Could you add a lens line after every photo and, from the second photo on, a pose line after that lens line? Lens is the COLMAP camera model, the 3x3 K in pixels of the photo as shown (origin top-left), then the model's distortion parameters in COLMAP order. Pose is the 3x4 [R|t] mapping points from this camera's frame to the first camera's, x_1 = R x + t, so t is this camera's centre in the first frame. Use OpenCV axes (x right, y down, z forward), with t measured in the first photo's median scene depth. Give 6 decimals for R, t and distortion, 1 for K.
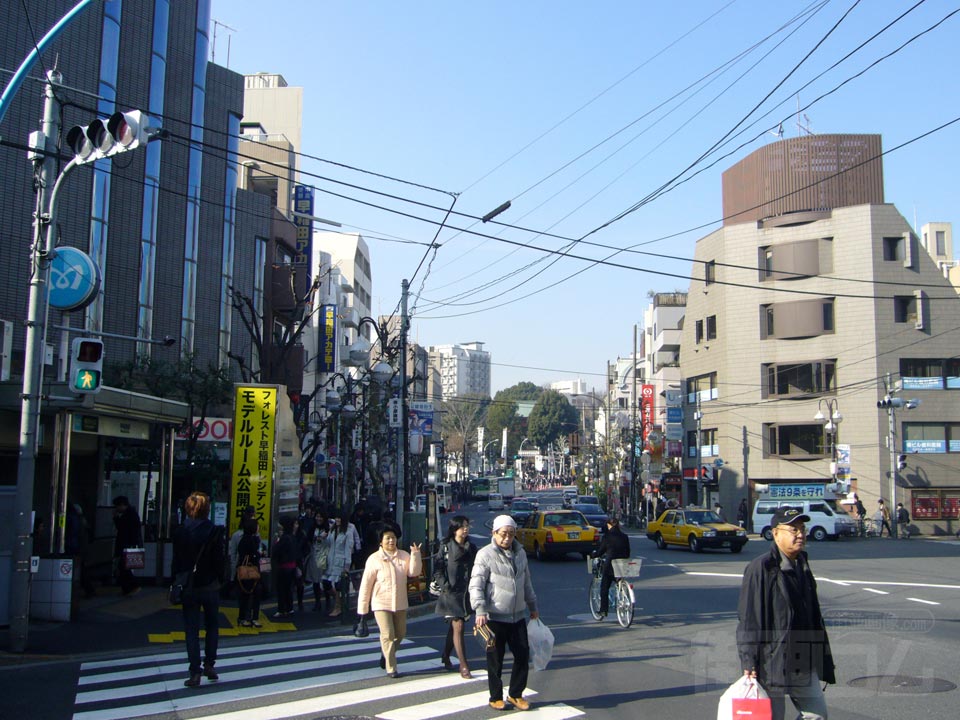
lens RADIAL K [[1015.5, 0, 478.6], [0, 1015.5, 357.4], [0, 0, 1]] dist [0.011615, 0.000000]
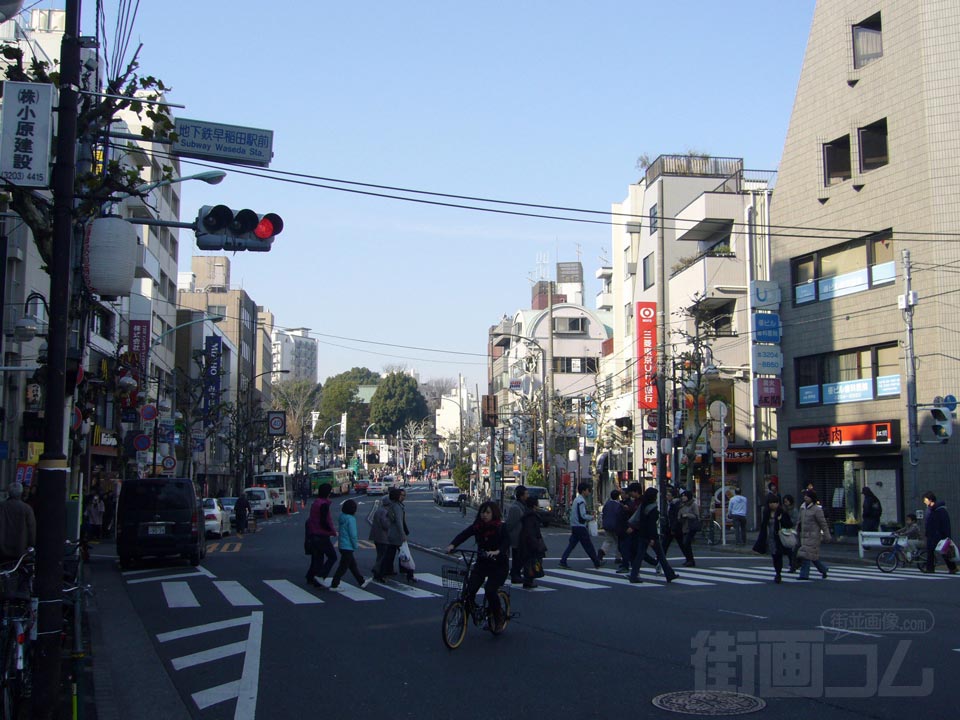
lens RADIAL K [[1015.5, 0, 484.6], [0, 1015.5, 363.6], [0, 0, 1]] dist [0.011615, 0.000000]
pose [[0.983384, 0.016851, 0.180755, -0.014651], [-0.018297, 0.999813, 0.006333, 0.023703], [-0.180614, -0.009535, 0.983508, 0.161115]]
